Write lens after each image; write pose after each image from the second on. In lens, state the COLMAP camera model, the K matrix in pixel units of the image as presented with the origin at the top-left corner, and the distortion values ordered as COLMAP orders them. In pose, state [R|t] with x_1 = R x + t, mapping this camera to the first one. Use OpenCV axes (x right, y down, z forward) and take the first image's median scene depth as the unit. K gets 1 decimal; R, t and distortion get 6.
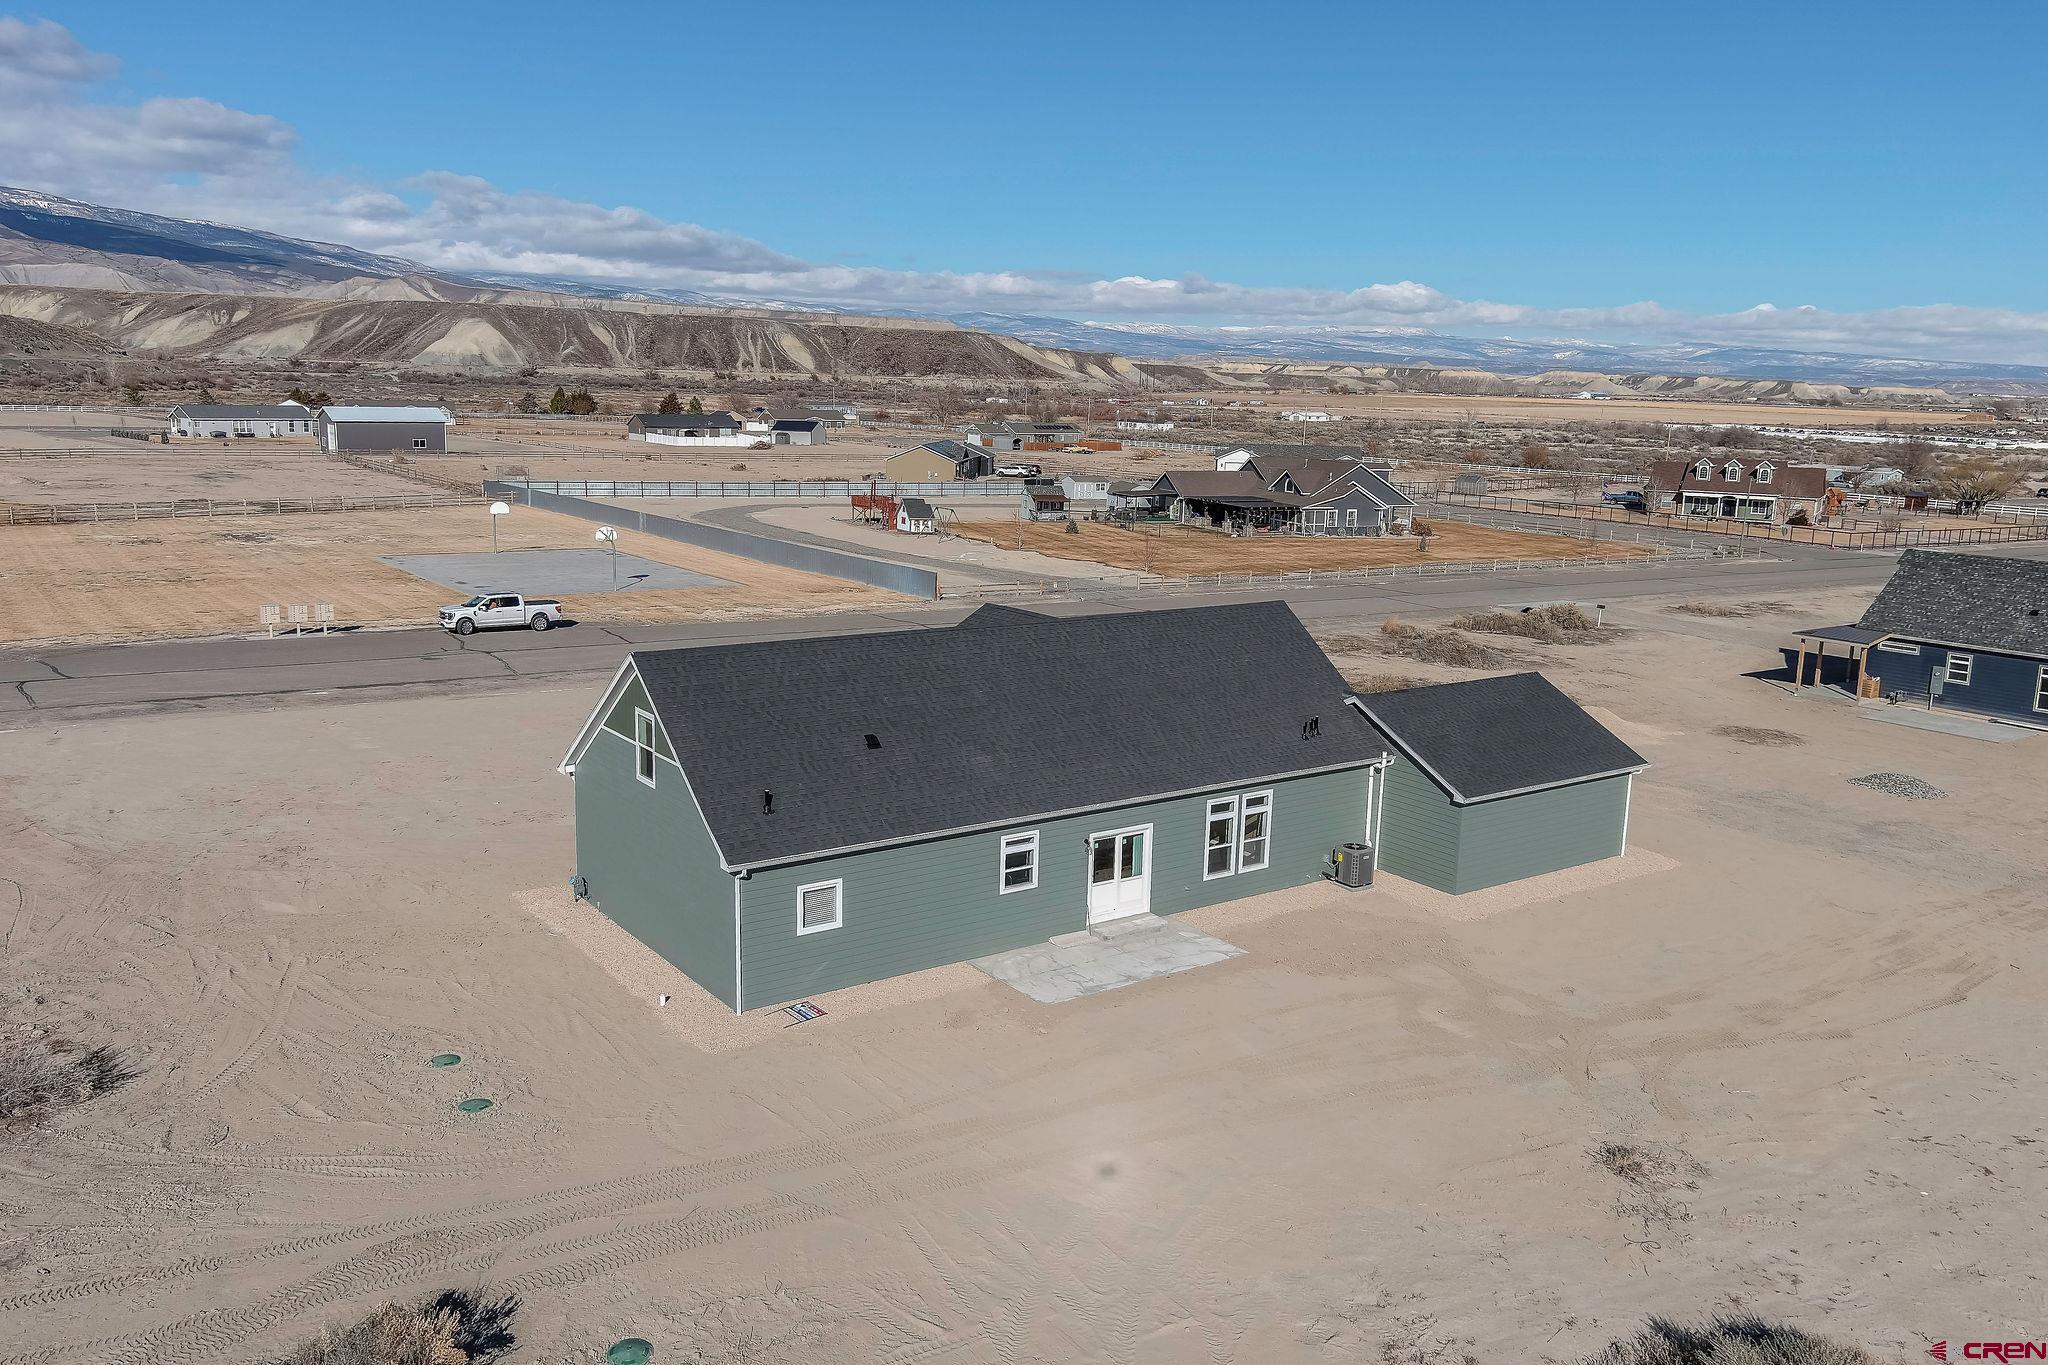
lens RADIAL K [[1594.2, 0, 1026.1], [0, 1594.2, 687.7], [0, 0, 1]] dist [0.028163, -0.024013]
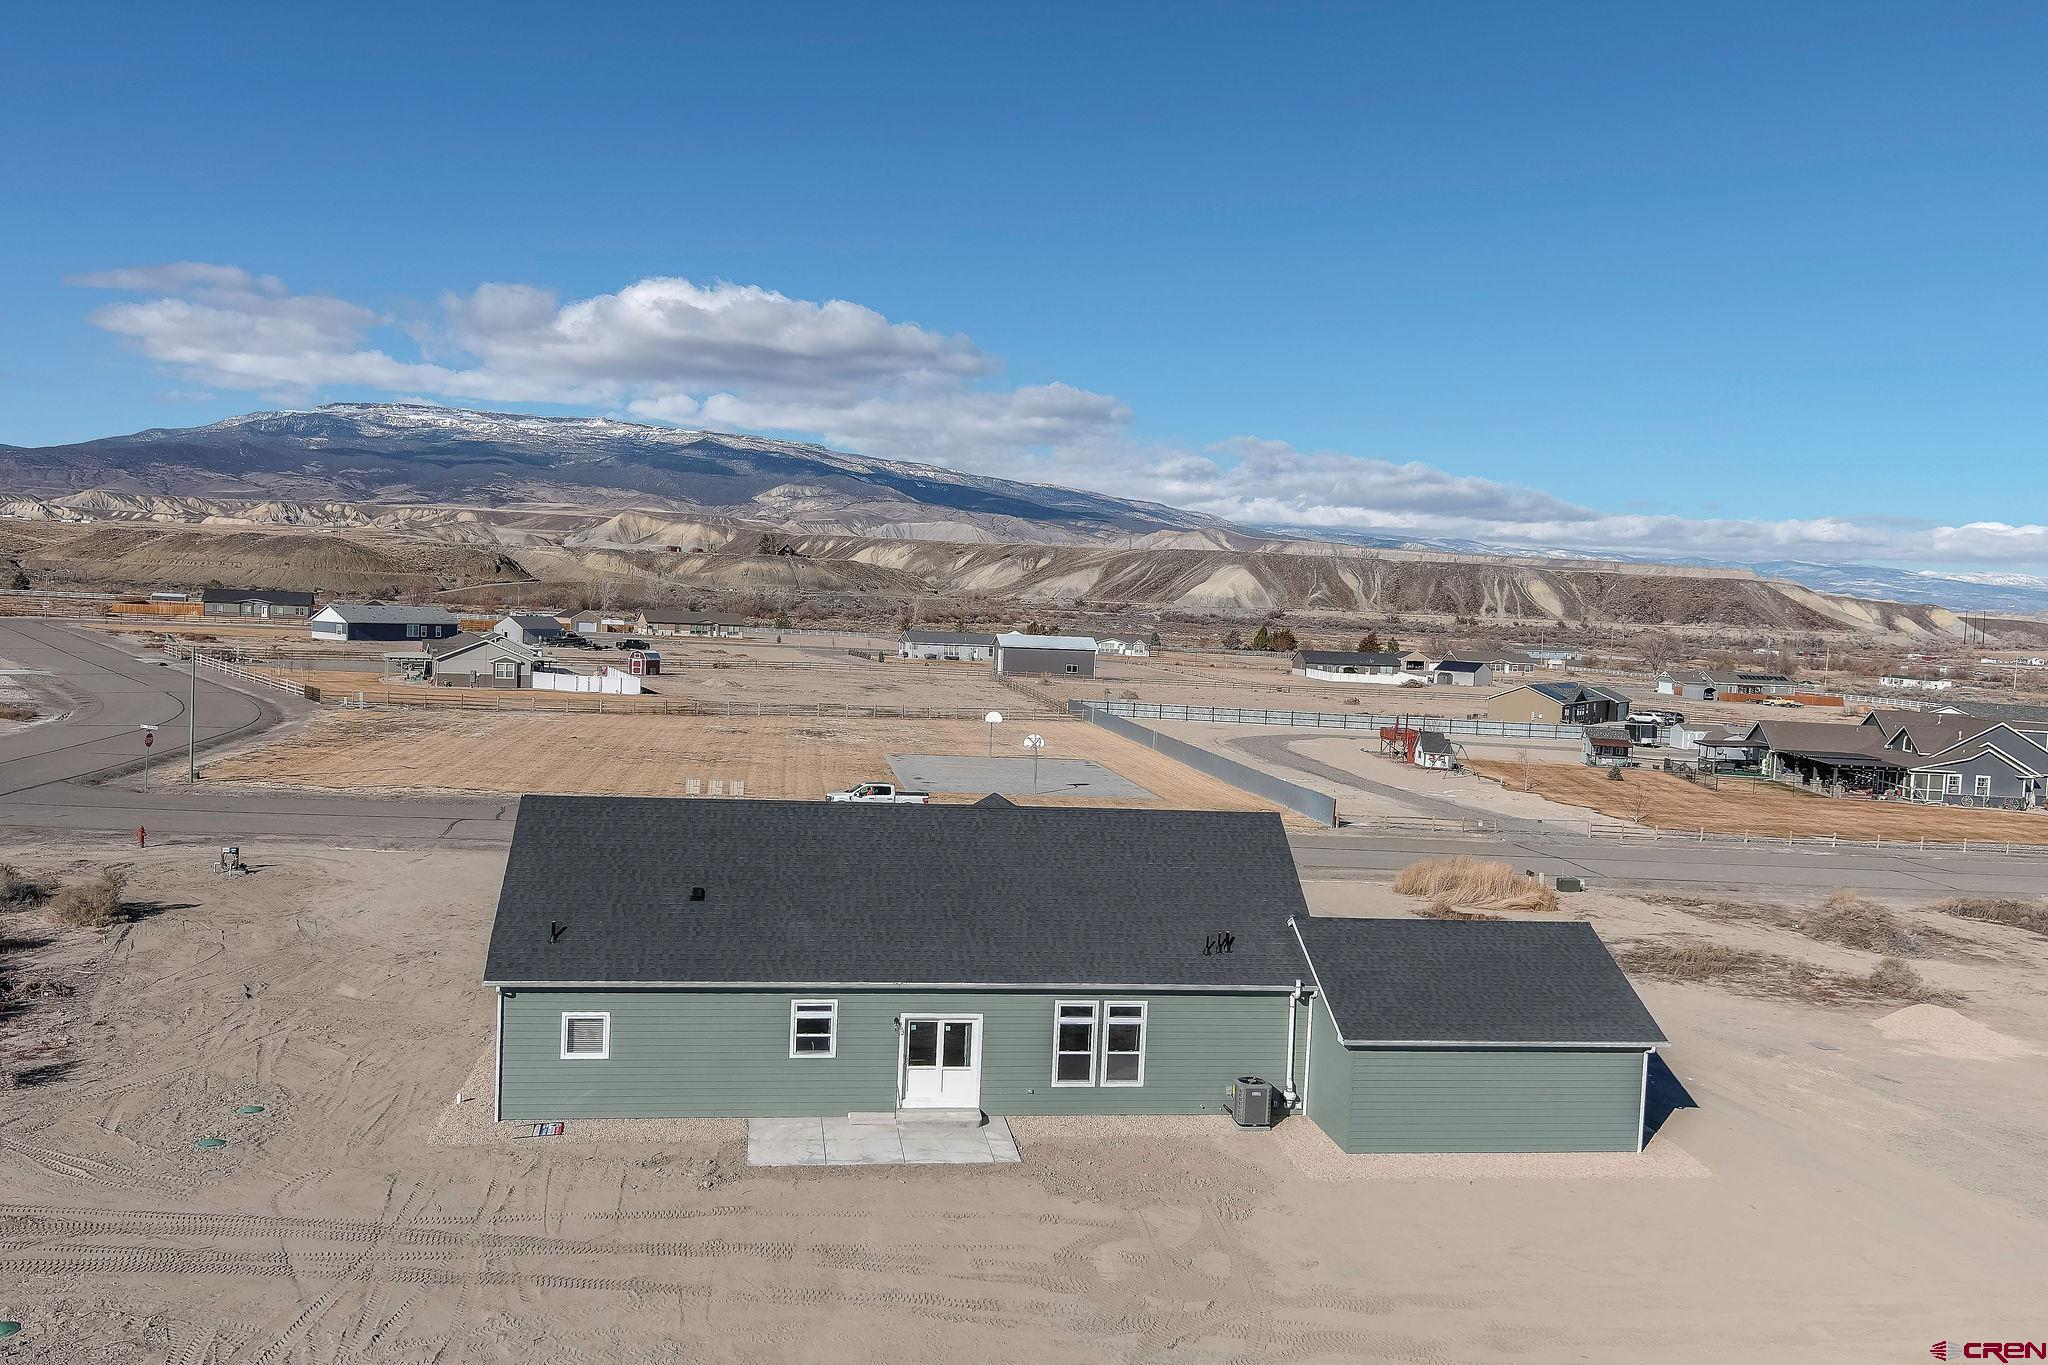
lens RADIAL K [[1594.2, 0, 1031.2], [0, 1594.2, 677.4], [0, 0, 1]] dist [0.028163, -0.024013]
pose [[0.889425, 0.035346, -0.455713, 0.136428], [-0.106692, 0.985519, -0.131794, 0.001751], [0.444455, 0.165841, 0.880316, 0.029043]]
